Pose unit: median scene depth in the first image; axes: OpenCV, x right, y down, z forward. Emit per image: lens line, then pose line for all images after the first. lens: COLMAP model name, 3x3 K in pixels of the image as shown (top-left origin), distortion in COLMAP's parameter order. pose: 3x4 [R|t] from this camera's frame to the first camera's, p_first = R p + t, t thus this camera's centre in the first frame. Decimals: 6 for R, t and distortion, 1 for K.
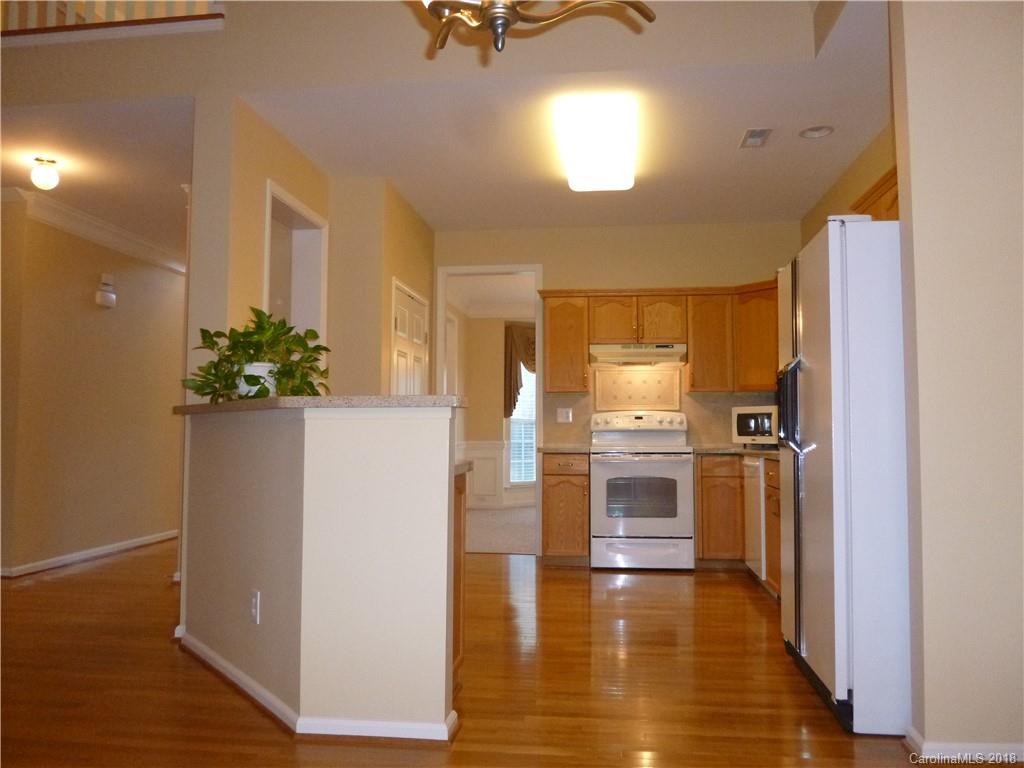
lens RADIAL K [[771.3, 0, 511.2], [0, 771.3, 380.9], [0, 0, 1]] dist [-0.039324, 0.032897]
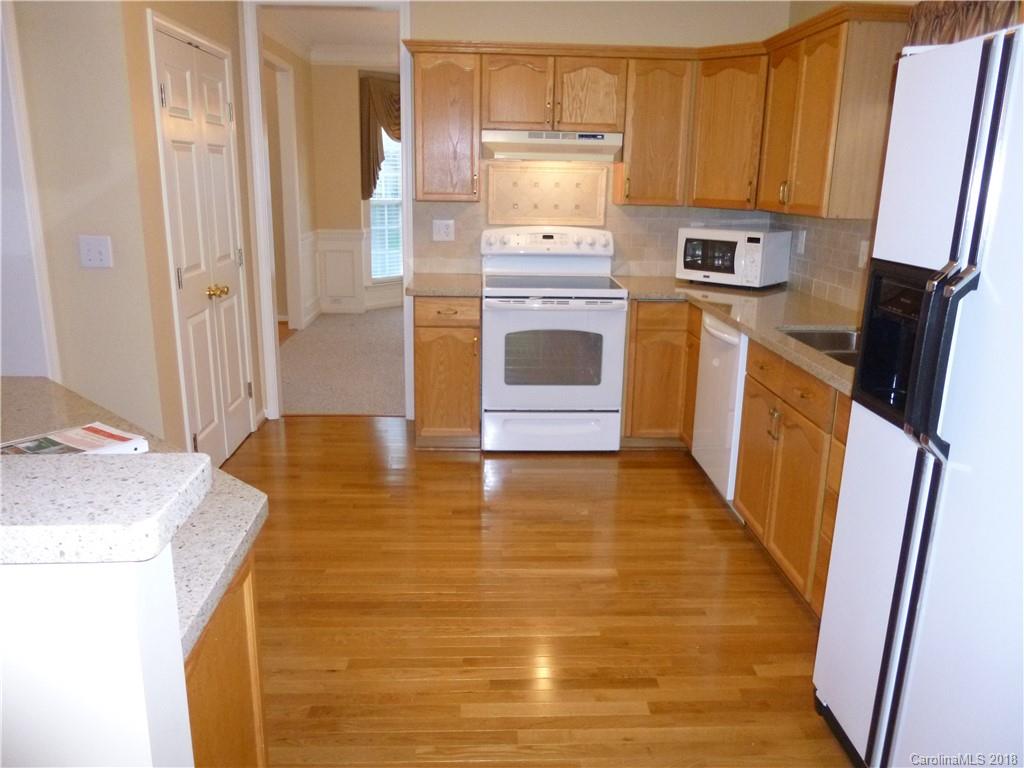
lens RADIAL K [[771.3, 0, 510.8], [0, 771.3, 362.4], [0, 0, 1]] dist [-0.039324, 0.032897]
pose [[0.985683, -0.026453, 0.166521, 0.009598], [-0.025048, 0.953686, 0.299760, -0.055138], [-0.166739, -0.299639, 0.939369, 0.304609]]
